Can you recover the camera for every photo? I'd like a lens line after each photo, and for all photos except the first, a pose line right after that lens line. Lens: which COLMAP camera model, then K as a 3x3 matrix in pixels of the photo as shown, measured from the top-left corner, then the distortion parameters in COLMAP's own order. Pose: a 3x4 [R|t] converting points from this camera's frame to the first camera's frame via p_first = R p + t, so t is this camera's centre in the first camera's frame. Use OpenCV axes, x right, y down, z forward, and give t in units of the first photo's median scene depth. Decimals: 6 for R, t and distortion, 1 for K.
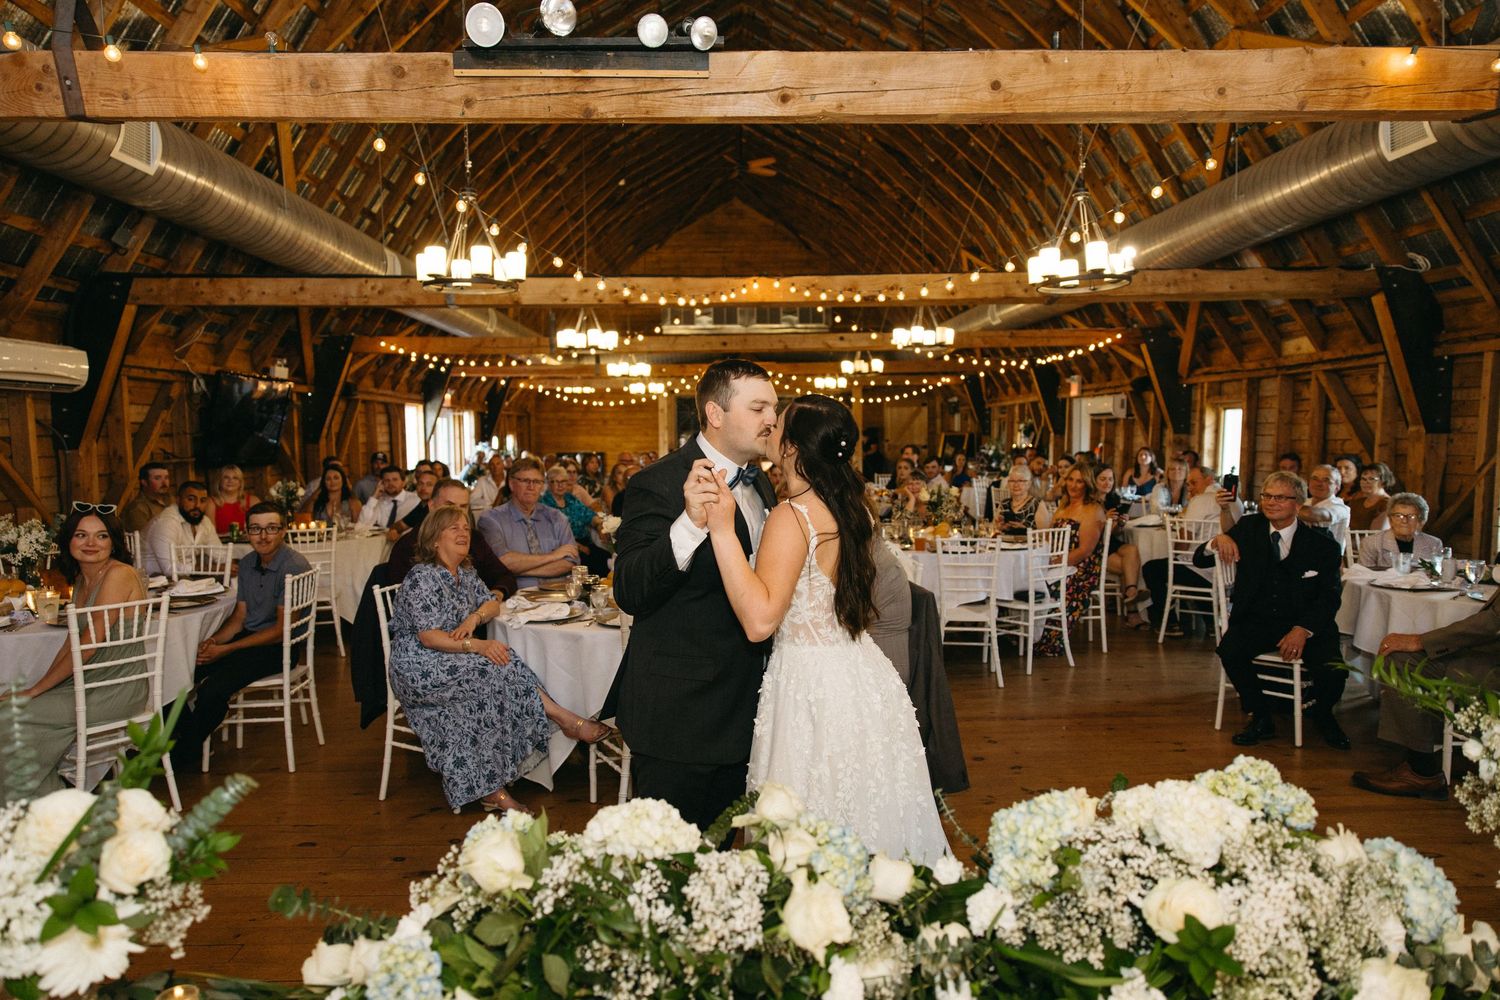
lens RADIAL K [[1005.3, 0, 745.8], [0, 1005.3, 508.0], [0, 0, 1]] dist [-0.004955, 0.001518]
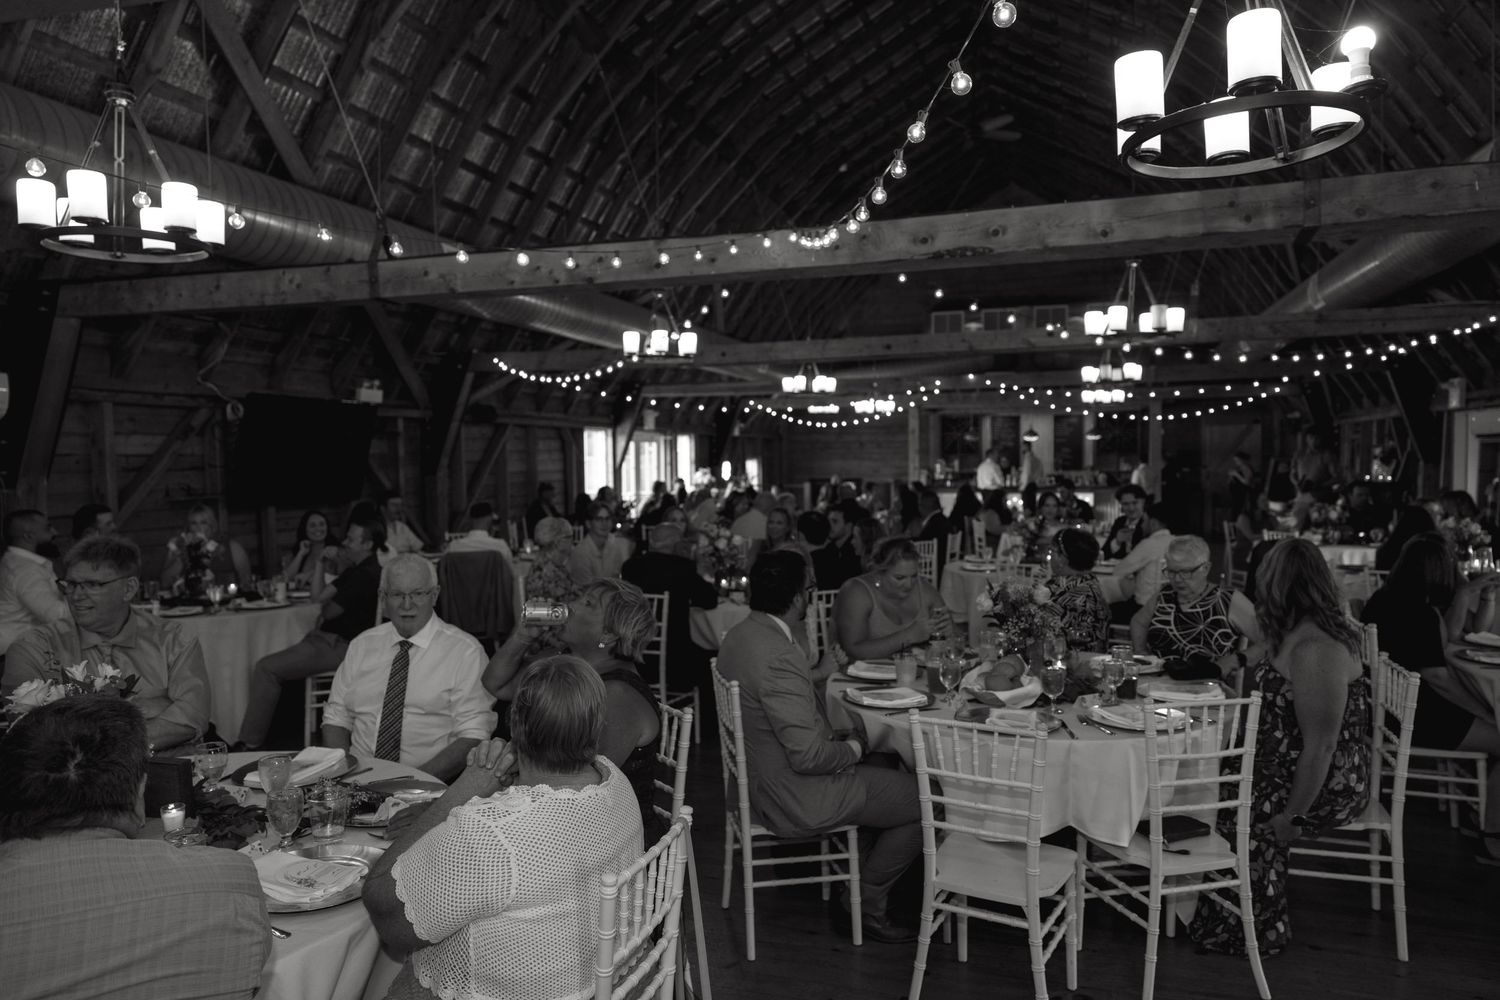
lens RADIAL K [[1005.3, 0, 748.1], [0, 1005.3, 503.2], [0, 0, 1]] dist [-0.004955, 0.001518]
pose [[0.943388, 0.016191, -0.331295, 0.205301], [-0.024015, 0.999521, -0.019536, -0.043988], [0.330820, 0.026386, 0.943325, 0.396391]]
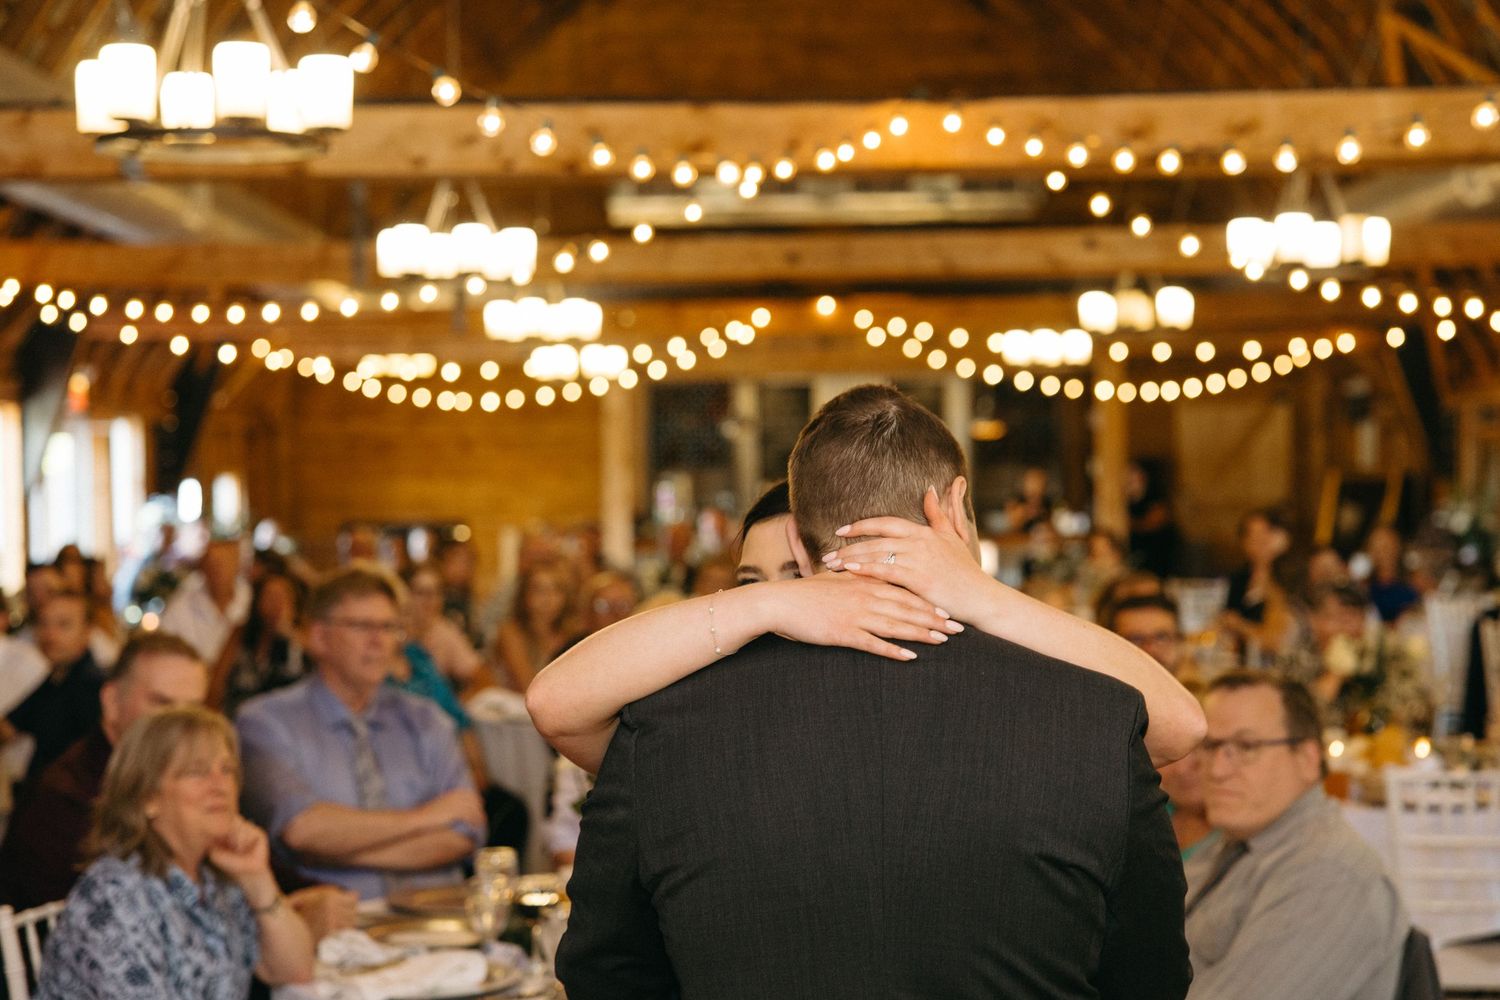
lens RADIAL K [[2579.1, 0, 740.9], [0, 2579.1, 510.9], [0, 0, 1]] dist [0.025053, 0.000000]
pose [[0.999721, -0.002030, -0.023535, -0.028042], [0.000719, 0.998454, -0.055576, -0.012112], [0.023611, 0.055543, 0.998177, -0.010359]]
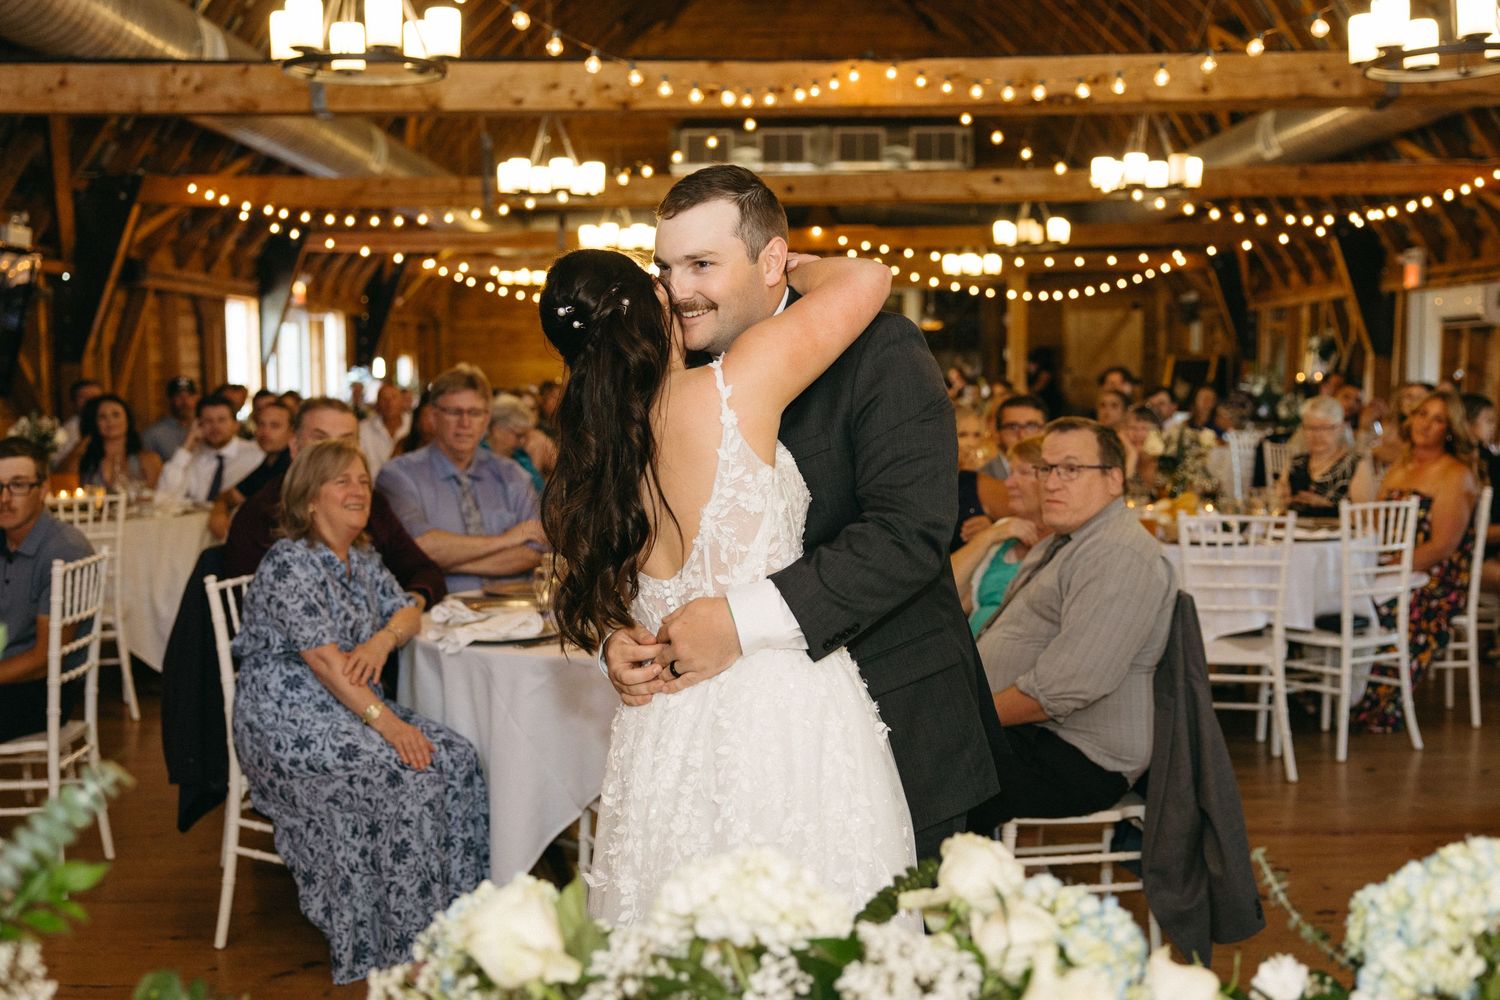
lens RADIAL K [[1780.0, 0, 746.7], [0, 1780.0, 512.2], [0, 0, 1]] dist [-0.002600, 0.000000]
pose [[0.999342, 0.006171, -0.035731, -0.012957], [-0.005859, 0.999944, 0.008851, 0.015597], [0.035784, -0.008636, 0.999322, -0.005383]]
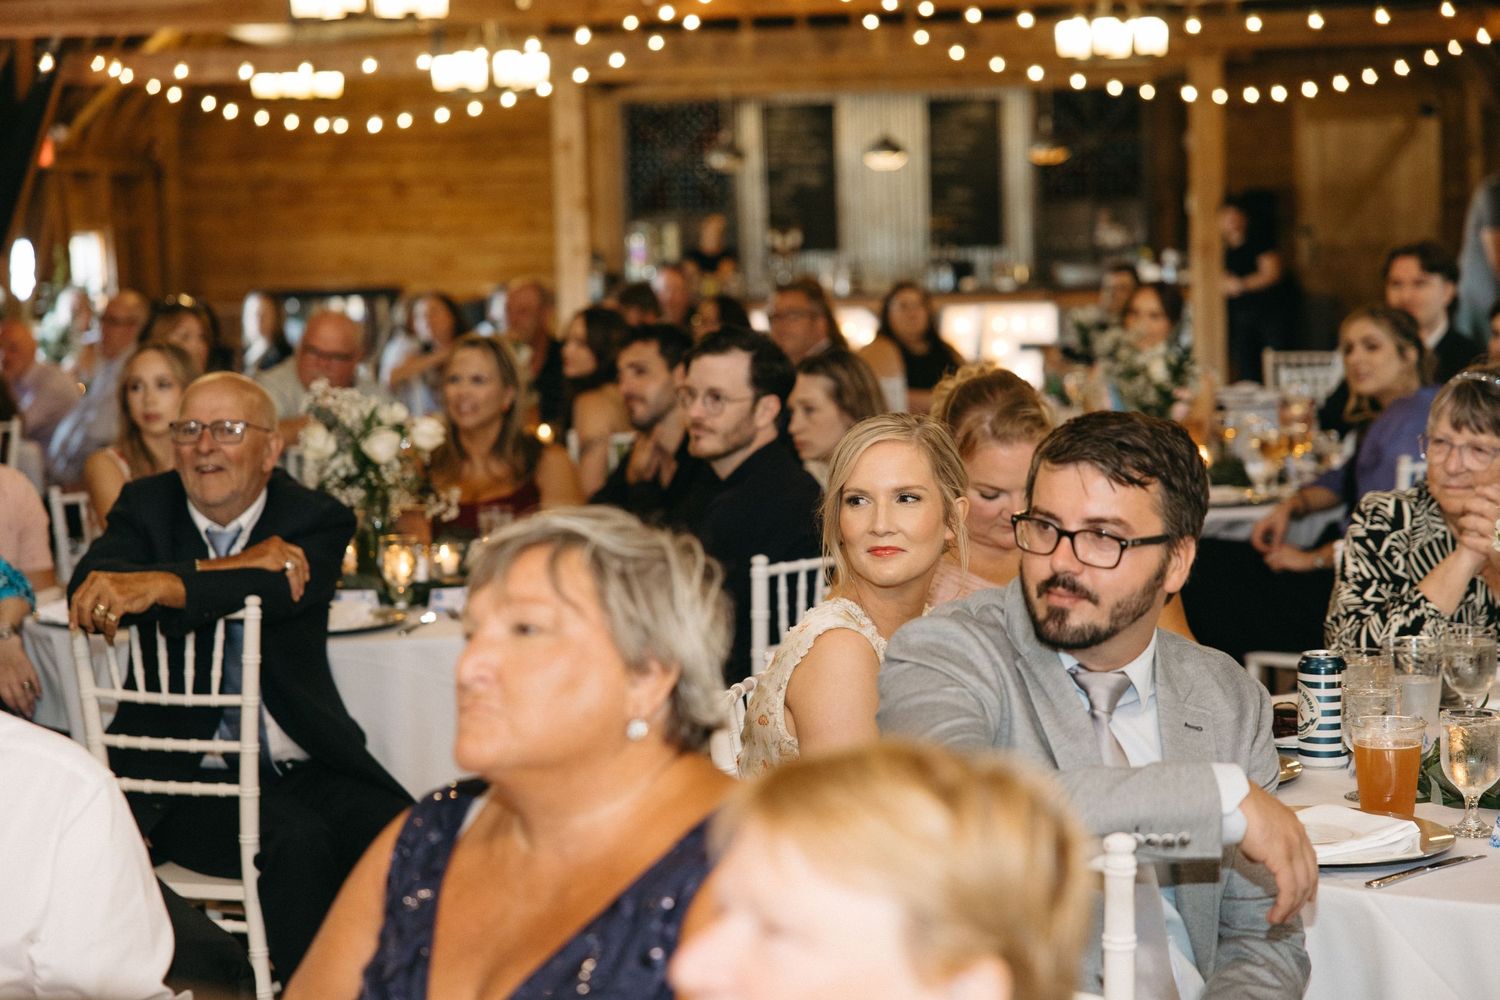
lens RADIAL K [[2798.7, 0, 751.5], [0, 2798.7, 501.6], [0, 0, 1]] dist [0.033932, 0.000000]
pose [[0.998253, -0.014693, -0.057223, 0.059319], [0.016230, 0.999517, 0.026483, -0.030191], [0.056807, -0.027366, 0.998010, 0.424913]]
